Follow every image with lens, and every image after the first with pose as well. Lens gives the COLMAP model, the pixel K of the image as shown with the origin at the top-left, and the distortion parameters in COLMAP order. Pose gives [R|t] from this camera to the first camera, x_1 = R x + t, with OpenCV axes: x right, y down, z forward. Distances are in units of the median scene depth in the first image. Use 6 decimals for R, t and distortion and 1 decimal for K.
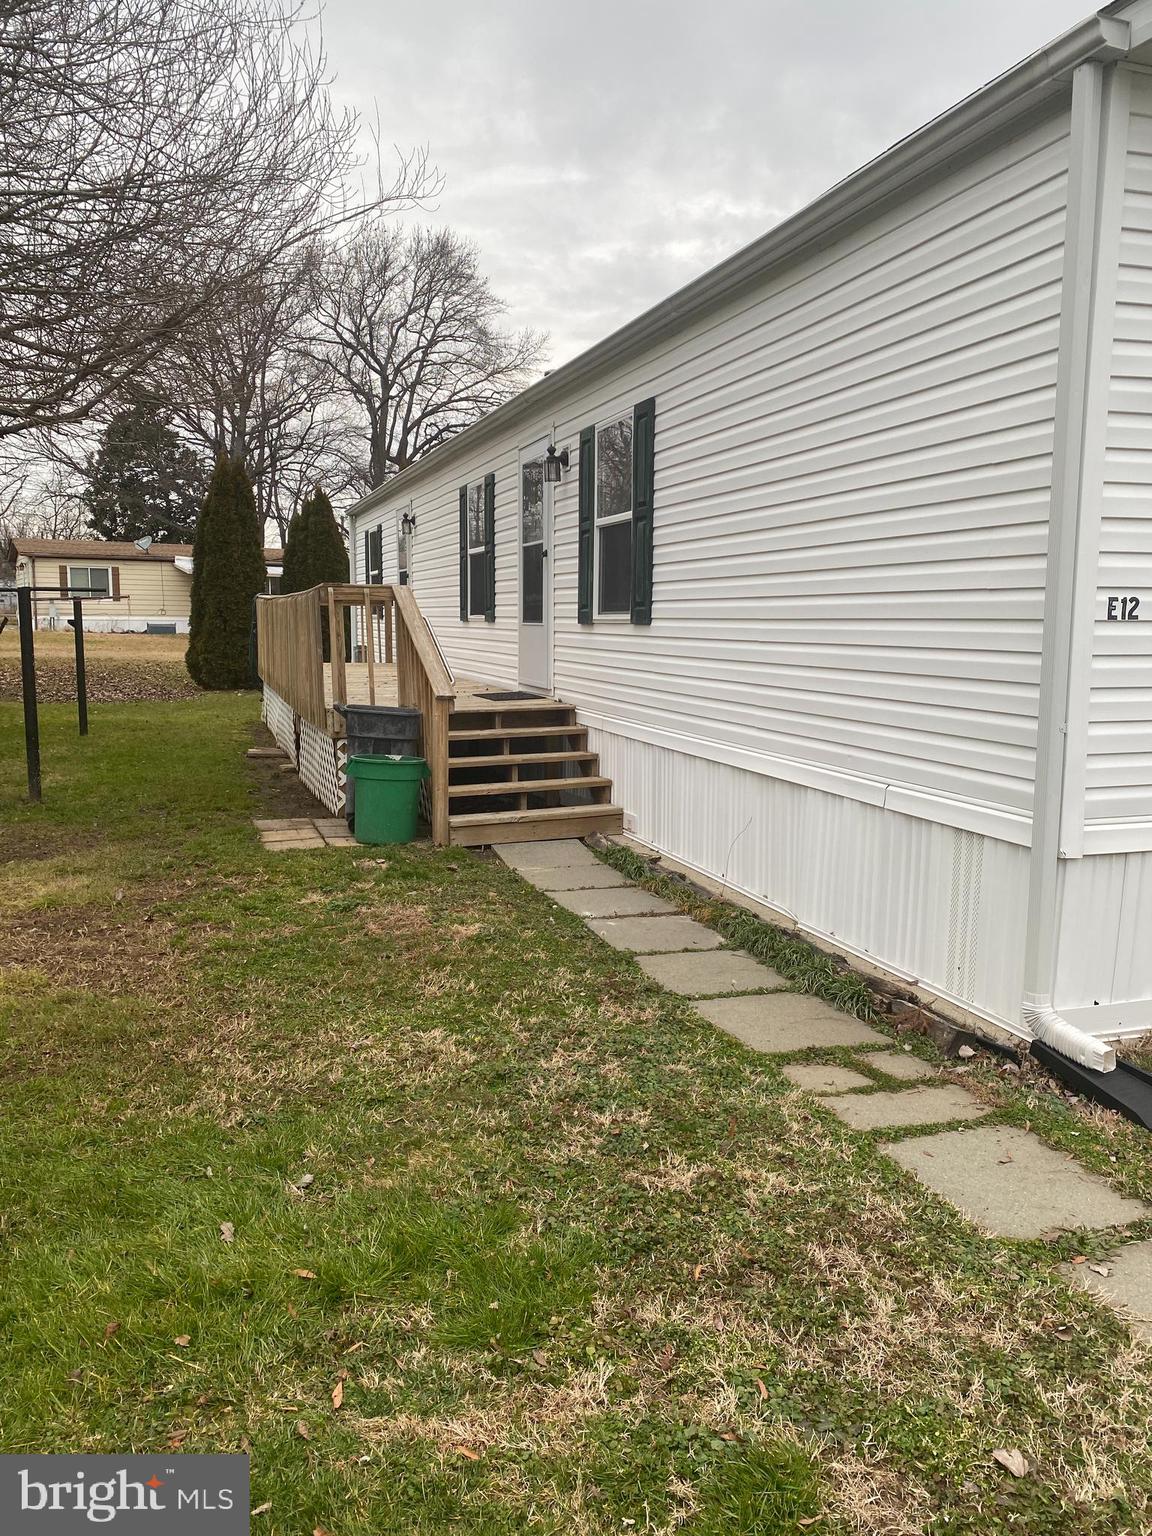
lens RADIAL K [[1166.5, 0, 574.6], [0, 1166.5, 753.0], [0, 0, 1]] dist [0.128703, -0.234424]
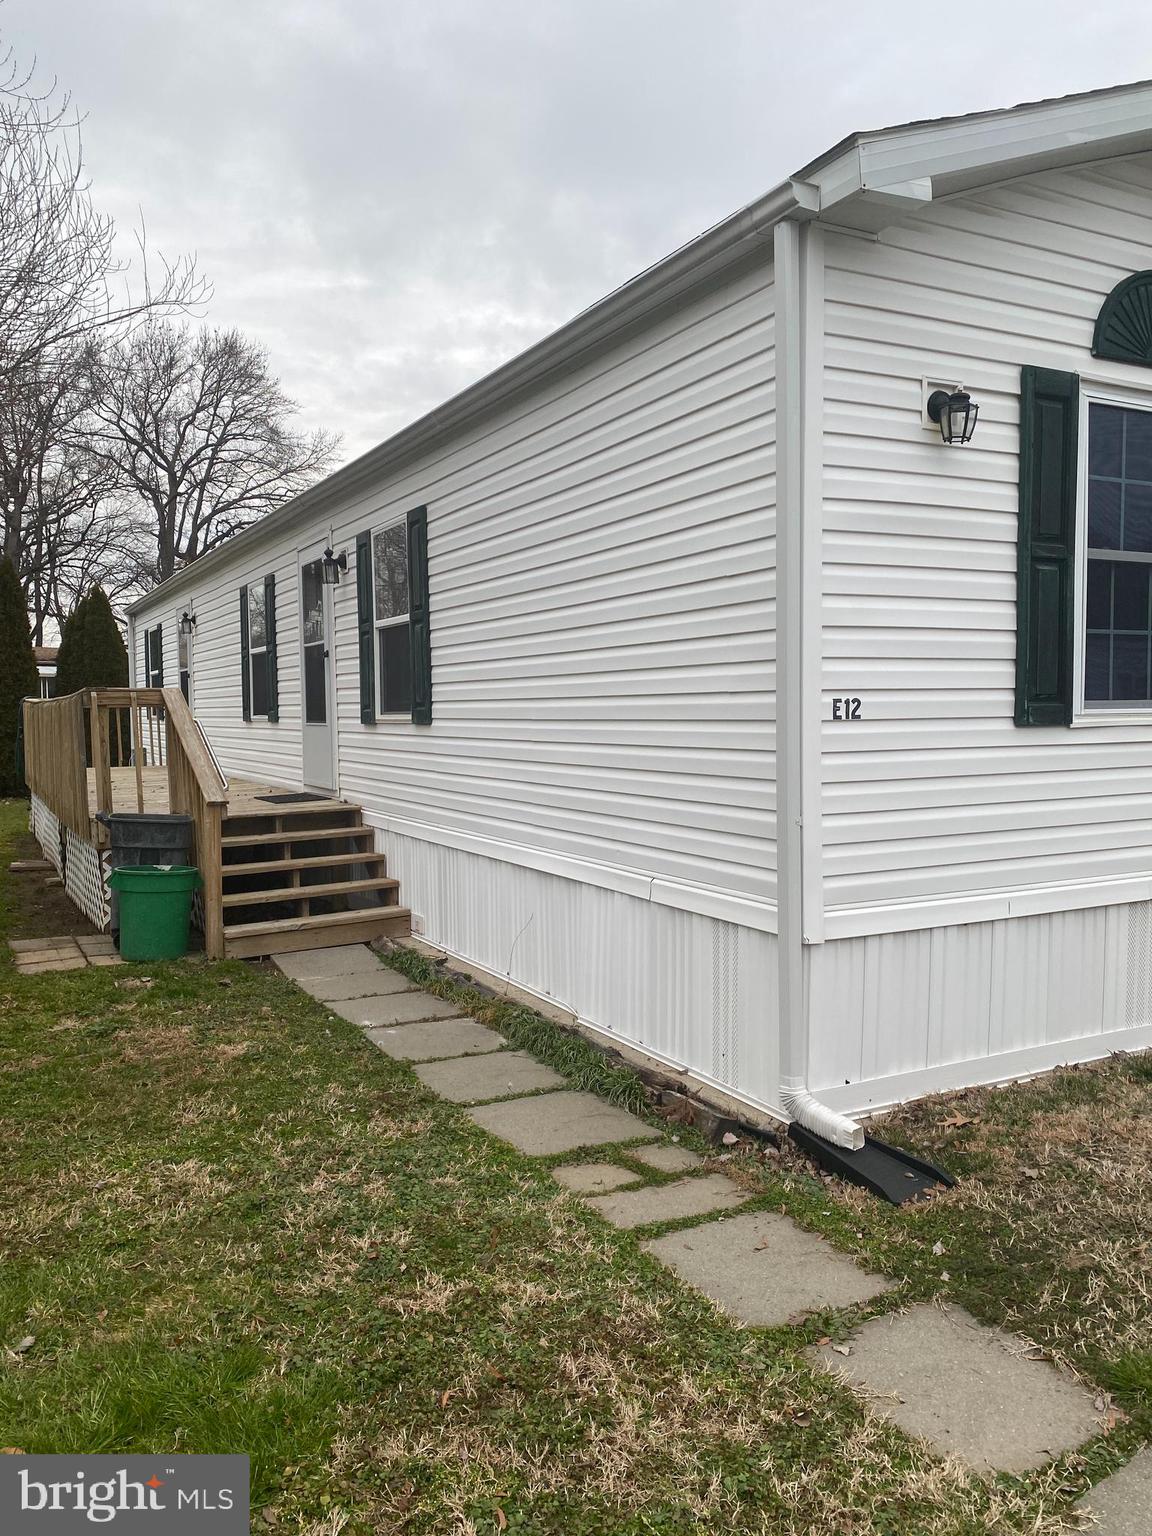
lens RADIAL K [[1175.9, 0, 568.0], [0, 1175.9, 762.0], [0, 0, 1]] dist [0.041139, 0.000666]
pose [[0.987108, -0.023698, 0.158291, 0.036603], [0.035050, 0.996979, -0.069315, -0.007394], [-0.156170, 0.073970, 0.984957, -0.010827]]
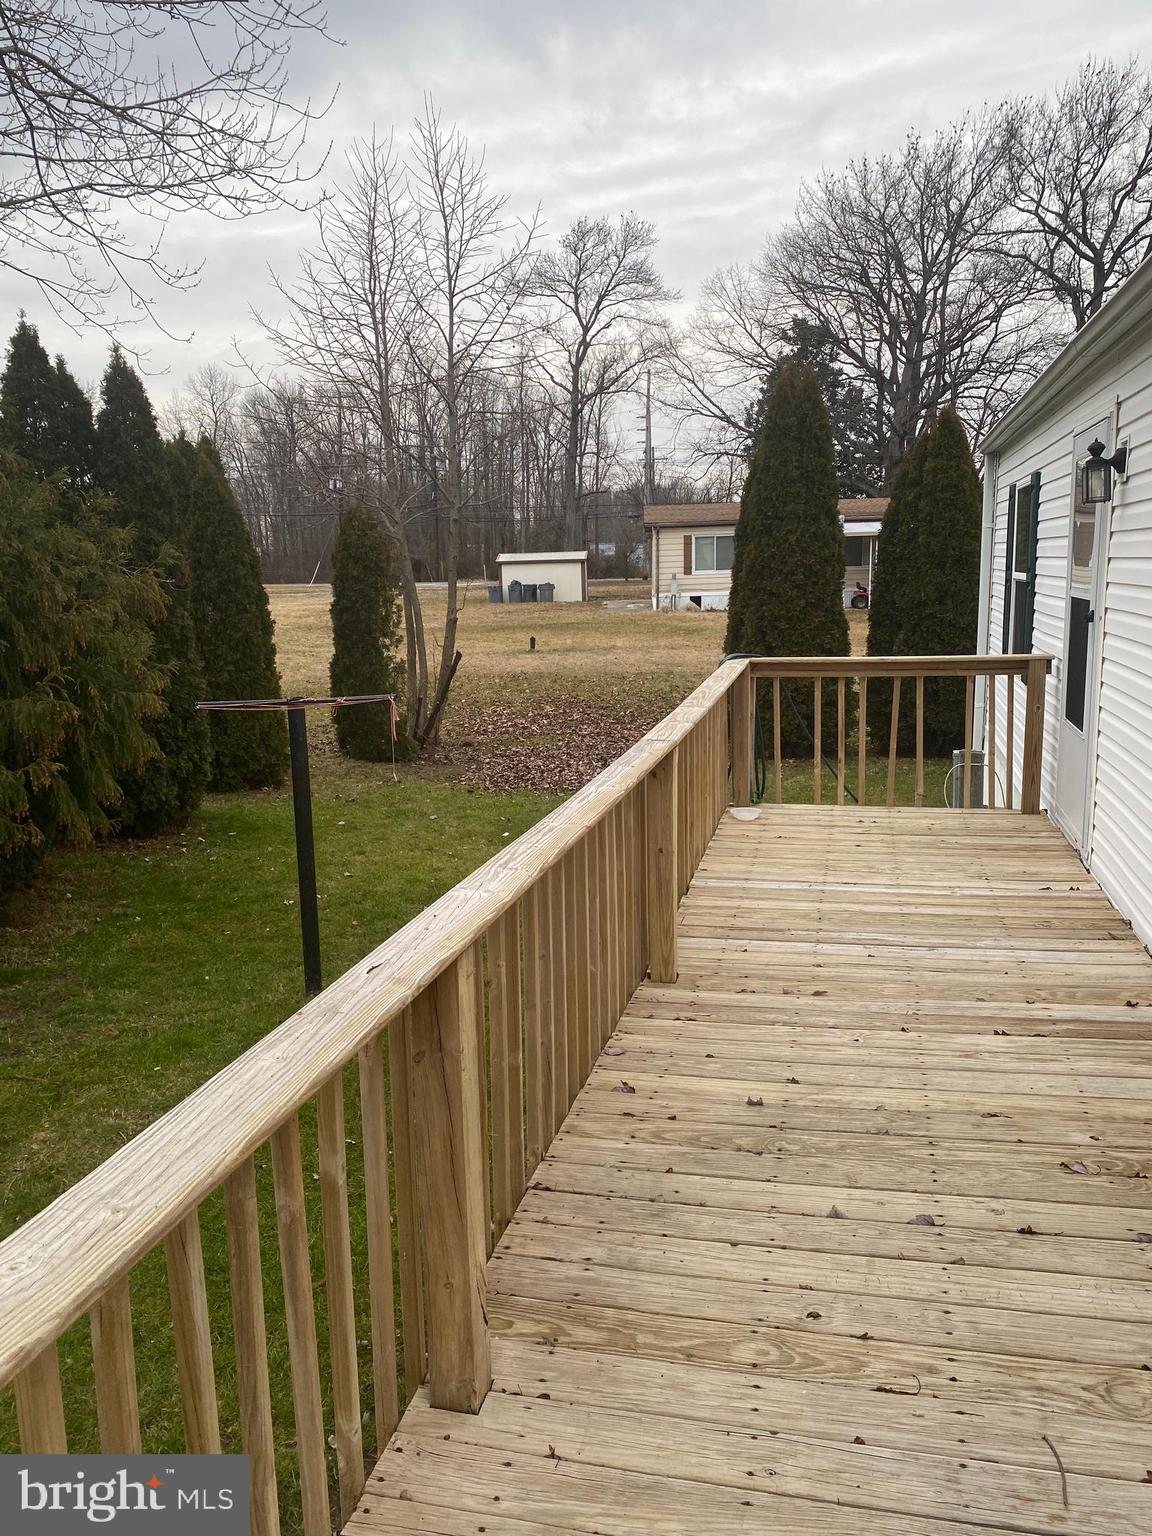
lens RADIAL K [[1178.1, 0, 596.6], [0, 1178.1, 754.6], [0, 0, 1]] dist [0.065887, -0.036518]
pose [[0.855771, 0.054708, -0.514455, -0.288148], [-0.029328, 0.997924, 0.057334, -0.438225], [0.516524, -0.033977, 0.855599, 2.123917]]
